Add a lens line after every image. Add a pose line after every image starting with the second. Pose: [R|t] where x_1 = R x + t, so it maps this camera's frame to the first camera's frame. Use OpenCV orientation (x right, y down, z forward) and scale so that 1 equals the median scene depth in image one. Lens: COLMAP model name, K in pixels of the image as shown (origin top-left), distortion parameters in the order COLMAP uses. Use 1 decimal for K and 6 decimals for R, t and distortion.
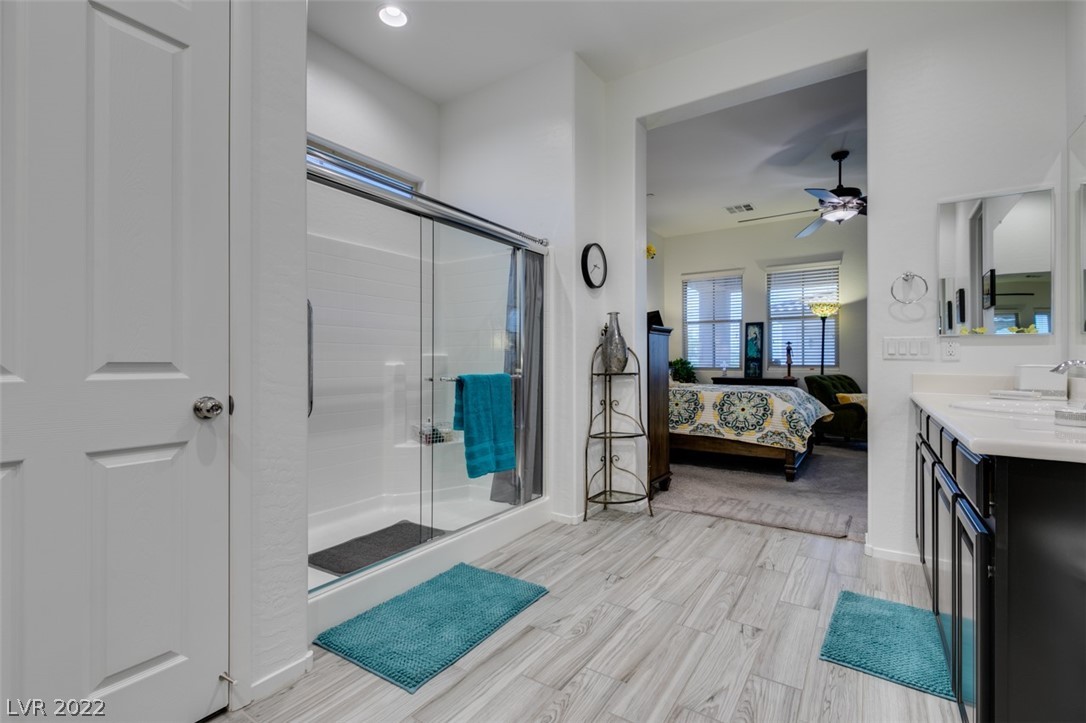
lens RADIAL K [[484.3, 0, 536.8], [0, 484.3, 362.0], [0, 0, 1]] dist [0.000855, -0.001769]
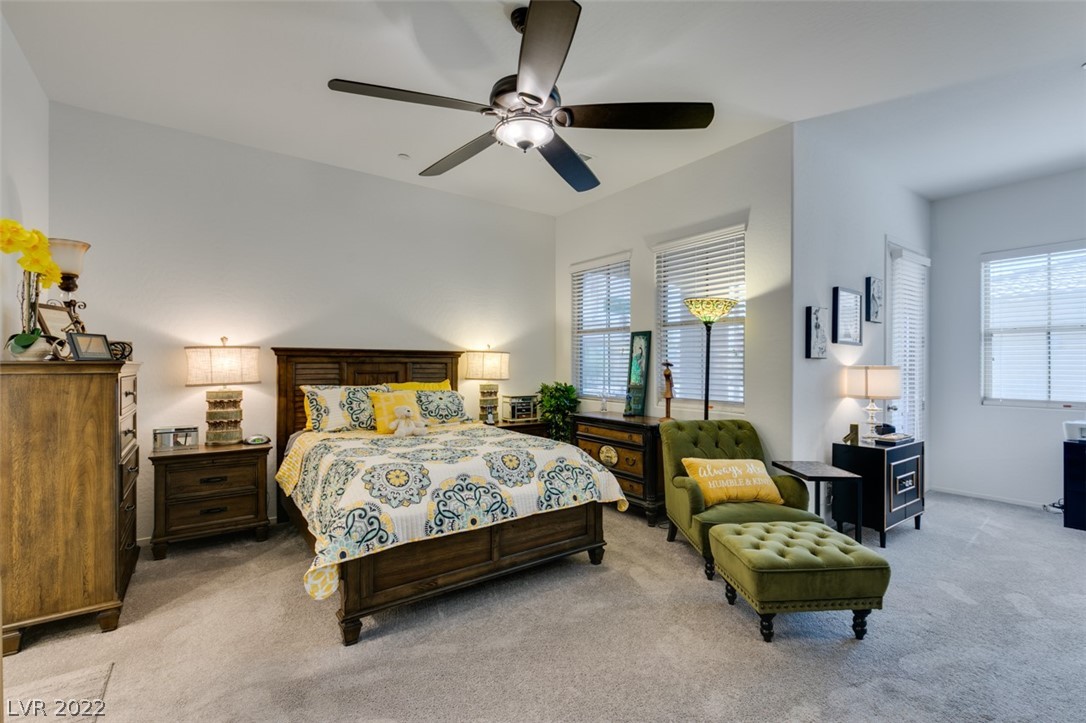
lens RADIAL K [[484.3, 0, 540.0], [0, 484.3, 361.4], [0, 0, 1]] dist [0.000855, -0.001769]
pose [[0.943508, 0.000913, -0.331348, 0.649901], [-0.002734, 0.999984, -0.005027, -0.045038], [0.331338, 0.005649, 0.943495, 0.409918]]
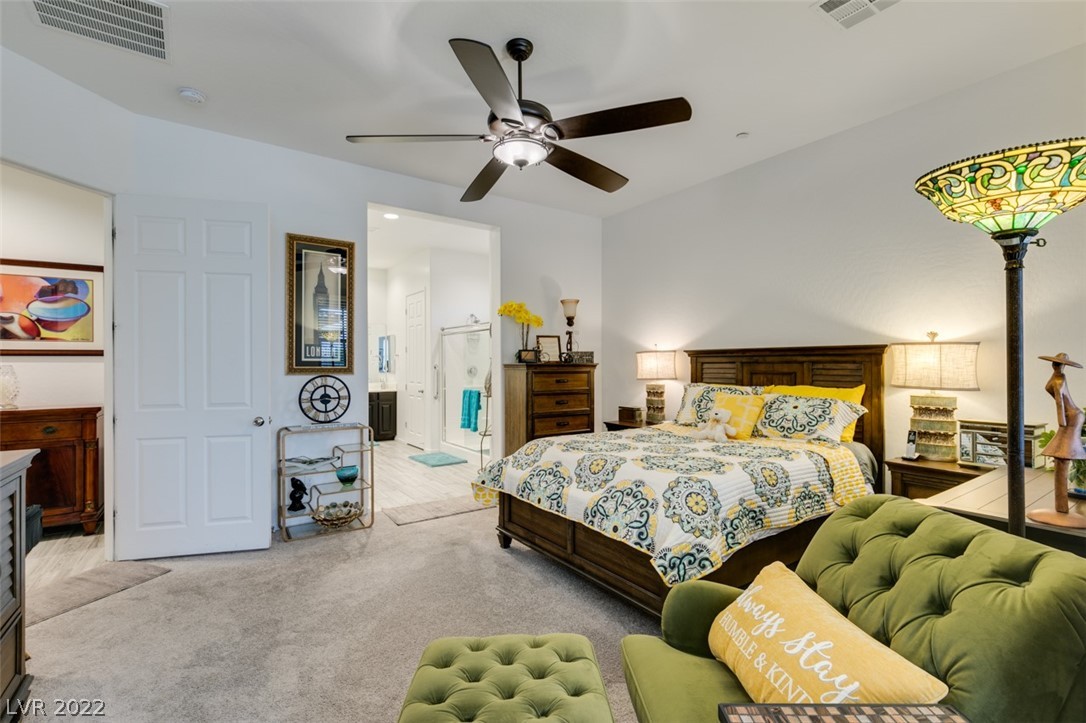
lens RADIAL K [[484.3, 0, 539.9], [0, 484.3, 363.6], [0, 0, 1]] dist [0.000855, -0.001769]
pose [[-0.352608, -0.000717, -0.935771, 0.917058], [0.004405, 0.999987, -0.002426, -0.043904], [0.935761, -0.004977, -0.352601, 0.975987]]
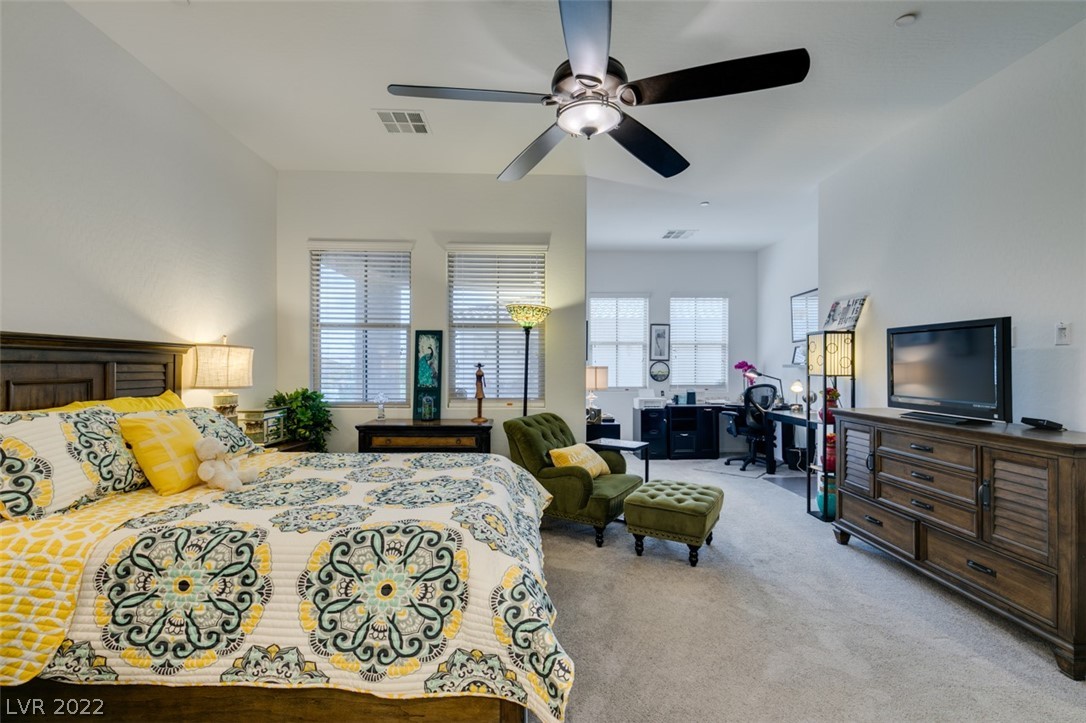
lens RADIAL K [[484.3, 0, 543.6], [0, 484.3, 360.6], [0, 0, 1]] dist [0.000855, -0.001769]
pose [[0.799063, 0.008596, 0.601186, 0.236637], [-0.002187, 0.999933, -0.011391, -0.043759], [-0.601243, 0.007788, 0.799028, 0.508168]]
